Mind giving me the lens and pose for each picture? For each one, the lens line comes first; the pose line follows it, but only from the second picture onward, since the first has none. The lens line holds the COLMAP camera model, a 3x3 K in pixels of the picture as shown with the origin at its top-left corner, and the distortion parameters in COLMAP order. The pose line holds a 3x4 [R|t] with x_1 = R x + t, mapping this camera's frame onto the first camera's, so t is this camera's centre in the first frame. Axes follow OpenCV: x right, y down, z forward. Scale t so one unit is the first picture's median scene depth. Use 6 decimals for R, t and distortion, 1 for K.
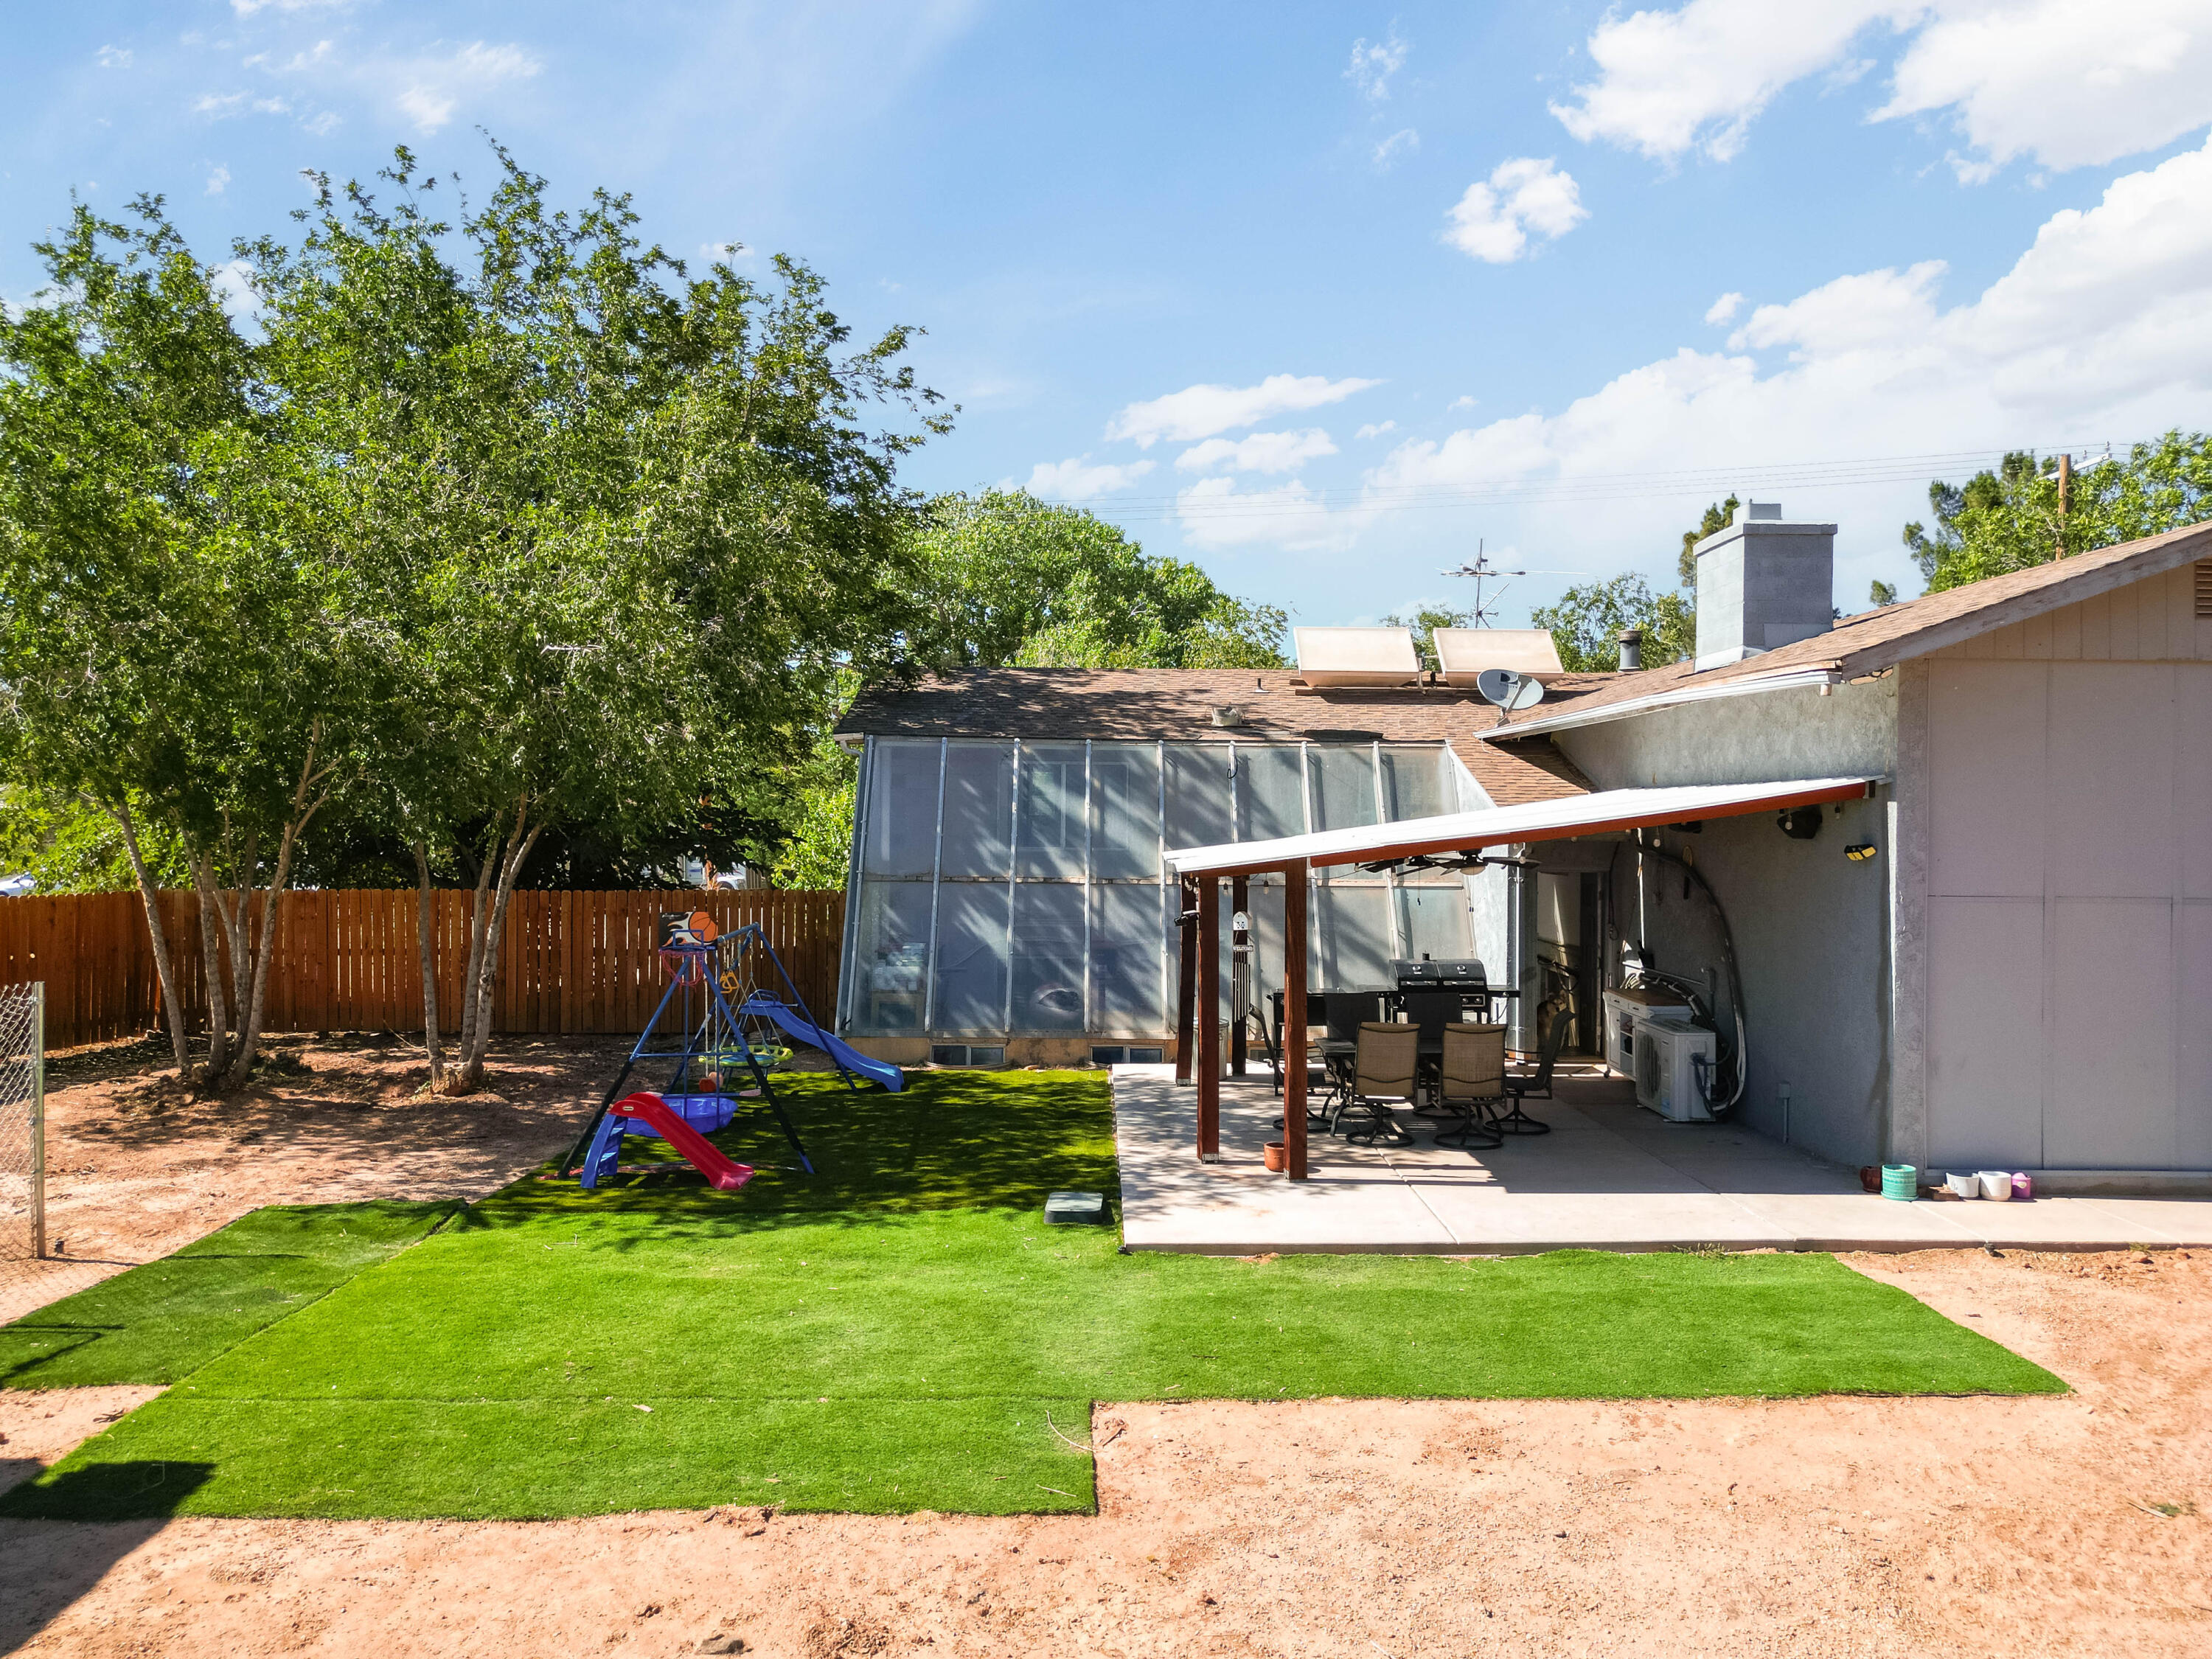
lens RADIAL K [[1548.8, 0, 1107.8], [0, 1548.8, 843.4], [0, 0, 1]] dist [0.077625, -0.080099]
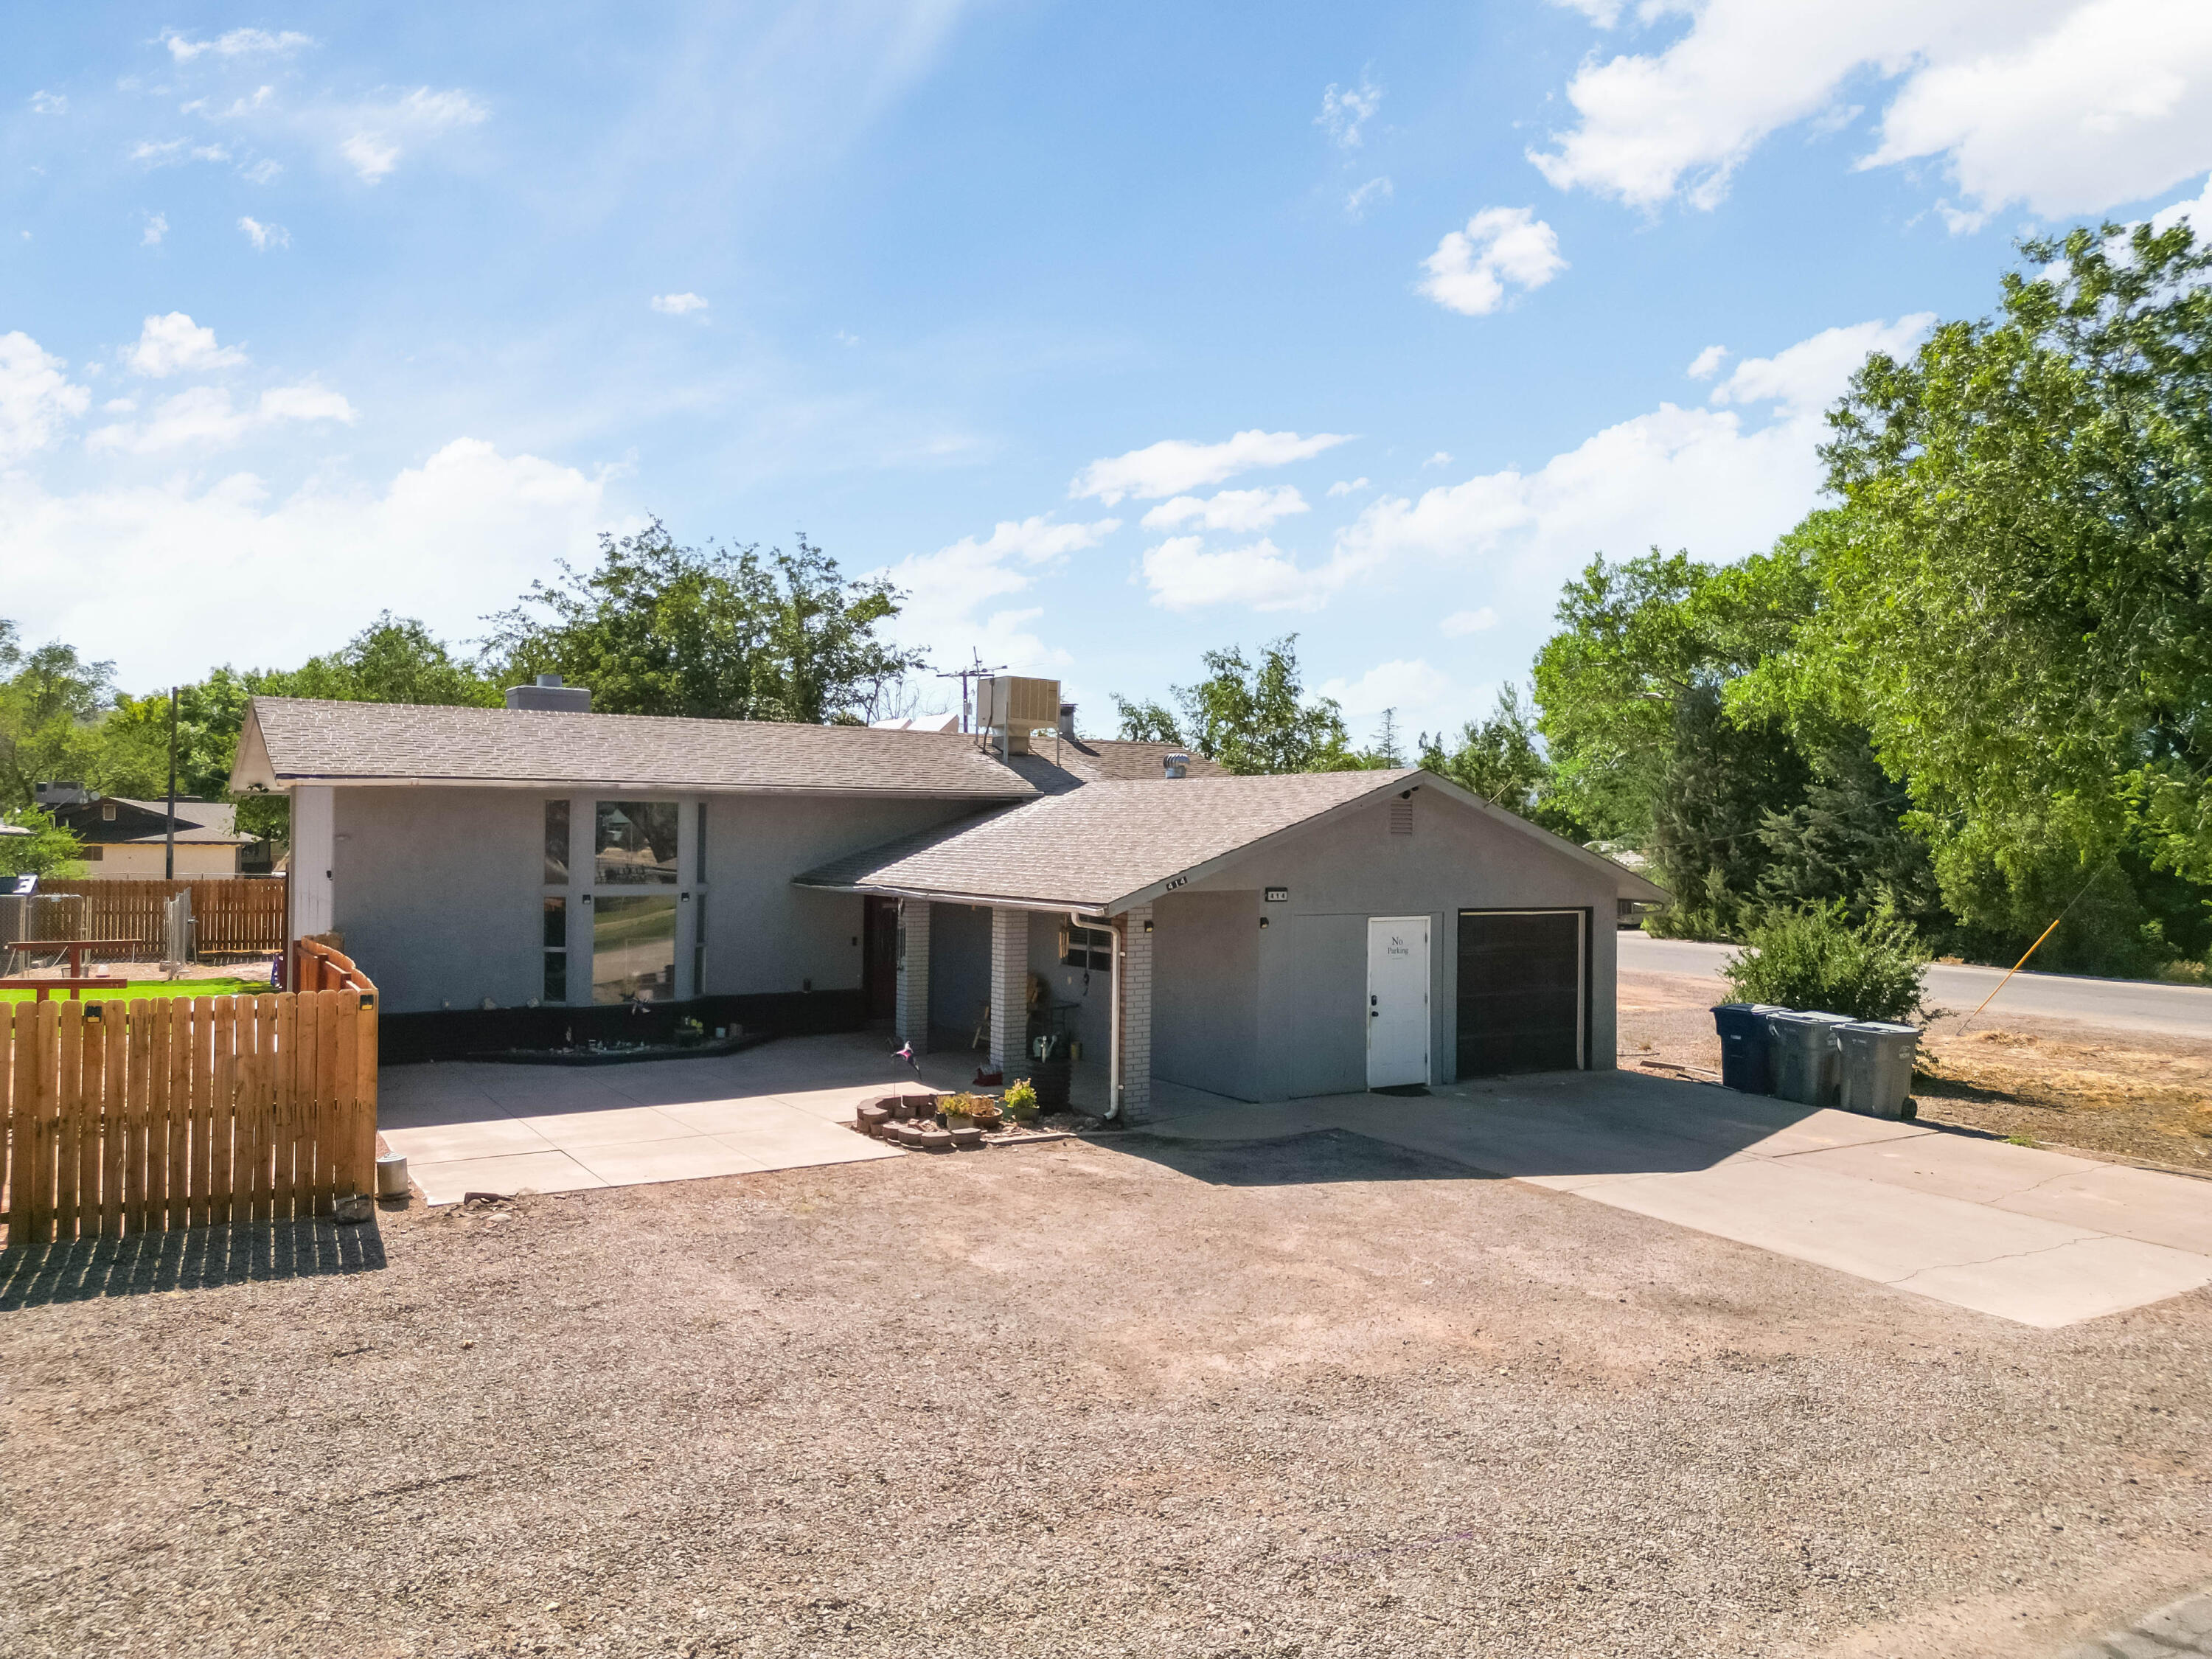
lens RADIAL K [[1549.7, 0, 1106.0], [0, 1549.7, 829.5], [0, 0, 1]] dist [0.079819, -0.083446]
pose [[0.535149, -0.002999, -0.844752, 1.740906], [-0.003256, 0.999979, -0.005613, -0.031299], [0.844752, 0.005755, 0.535128, 0.493395]]
